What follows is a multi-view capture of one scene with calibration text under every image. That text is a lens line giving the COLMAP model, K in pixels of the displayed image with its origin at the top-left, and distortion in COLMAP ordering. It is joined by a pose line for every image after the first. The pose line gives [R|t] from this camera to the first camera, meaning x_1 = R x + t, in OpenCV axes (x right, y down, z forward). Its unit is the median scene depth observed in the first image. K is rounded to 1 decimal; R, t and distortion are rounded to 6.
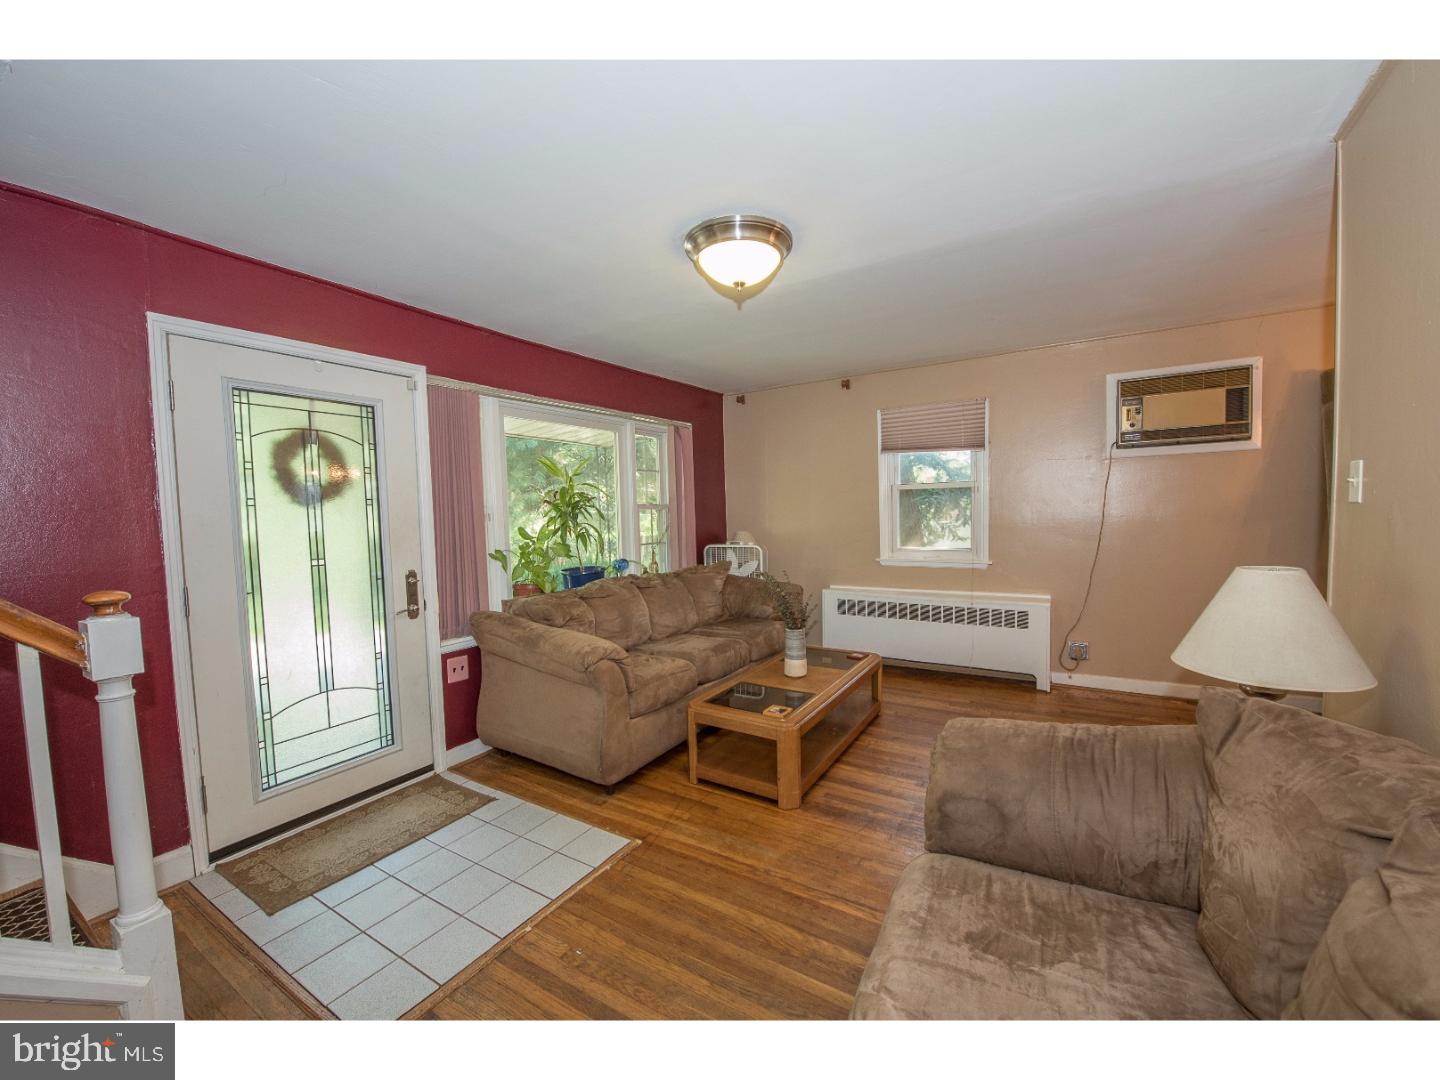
lens RADIAL K [[574.8, 0, 720.7], [0, 574.8, 539.0], [0, 0, 1]] dist [-0.009988, -0.004176]
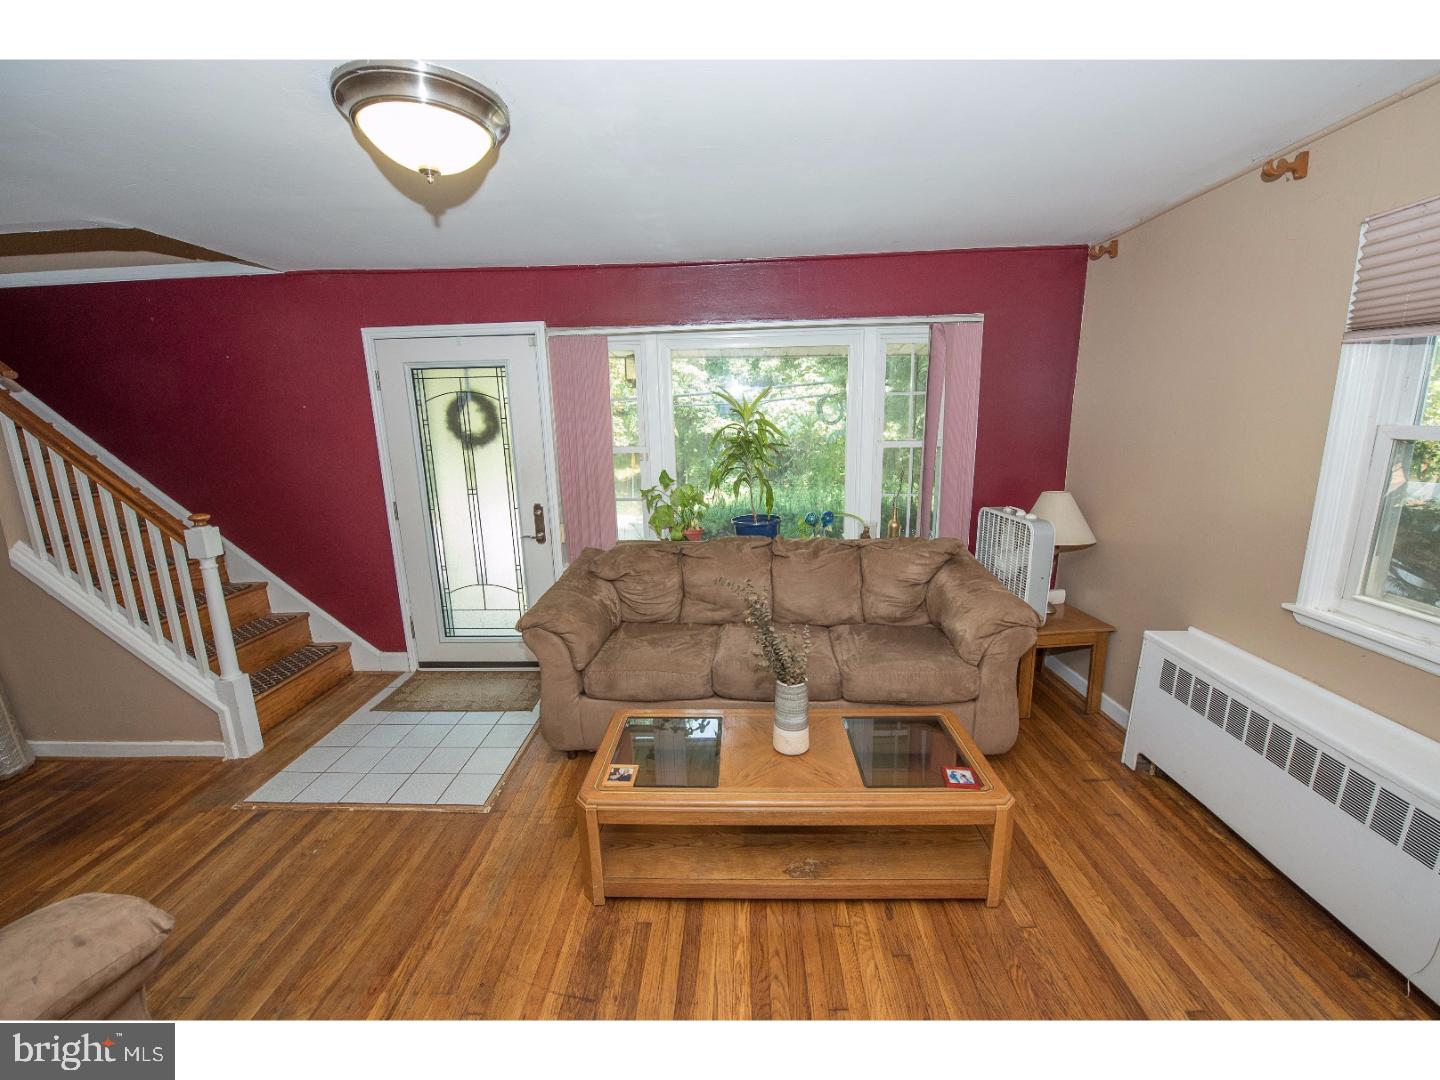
lens RADIAL K [[574.8, 0, 720.7], [0, 574.8, 539.0], [0, 0, 1]] dist [-0.009988, -0.004176]
pose [[0.496435, 0.196746, -0.845484, 0.712264], [-0.037954, 0.977965, 0.205289, -0.141329], [0.867244, -0.069823, 0.492963, 0.772463]]
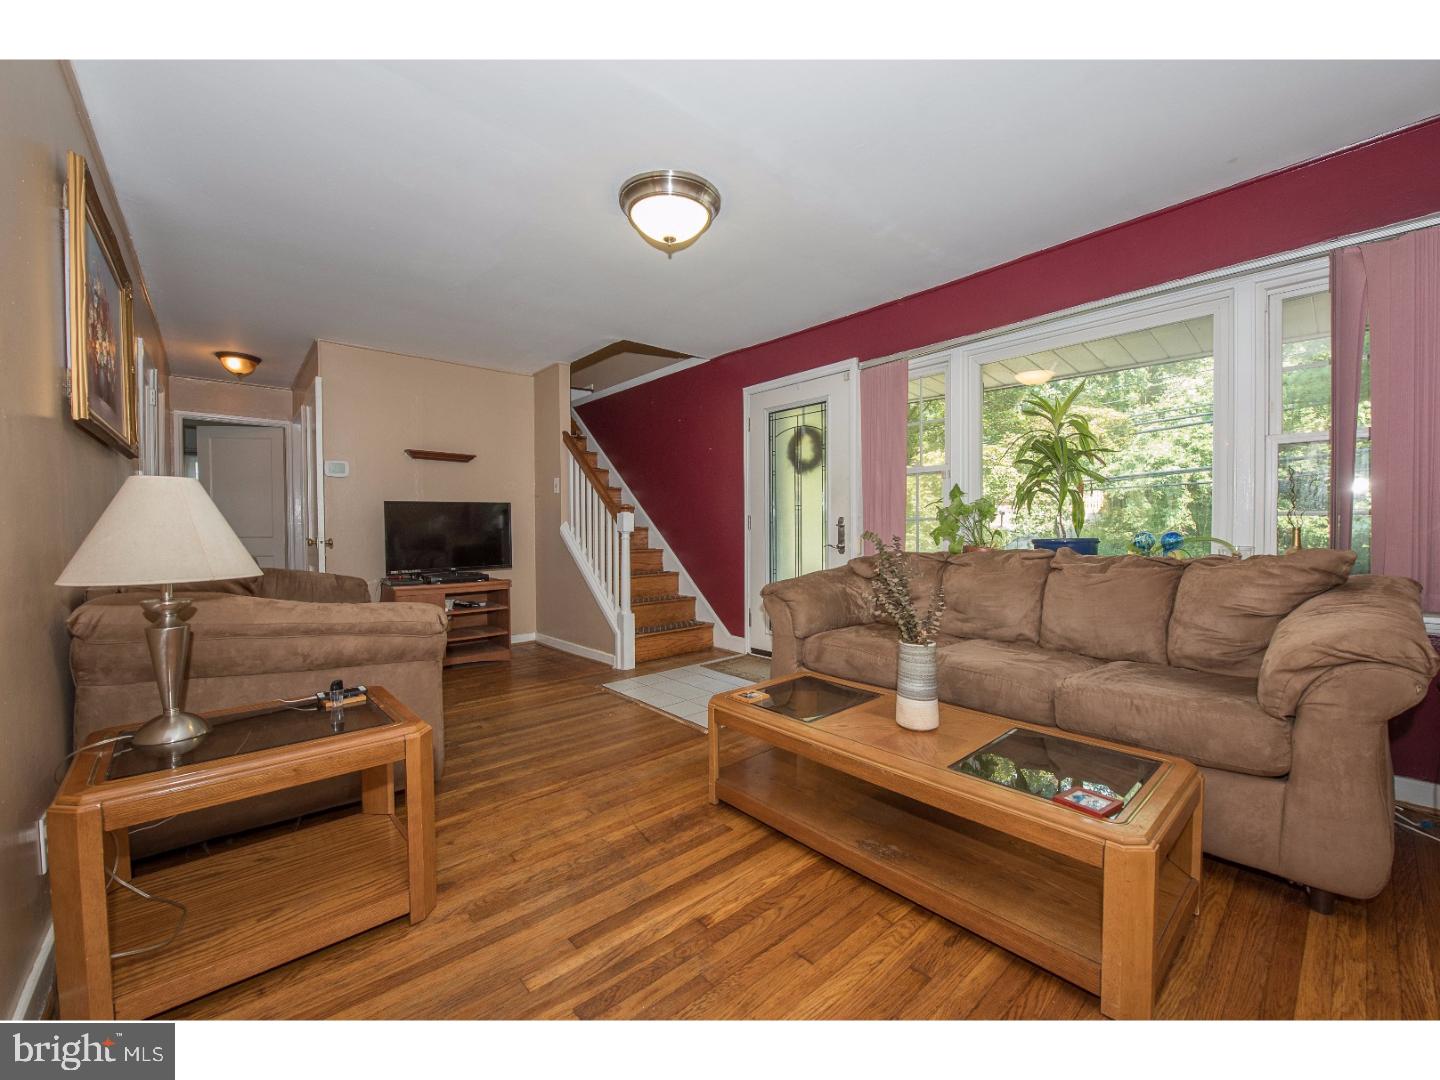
lens RADIAL K [[574.8, 0, 720.7], [0, 574.8, 539.0], [0, 0, 1]] dist [-0.009988, -0.004176]
pose [[-0.292154, 0.048870, -0.955122, 0.867160], [-0.034753, 0.997492, 0.061668, 0.034153], [0.955740, 0.051210, -0.289723, 1.179674]]
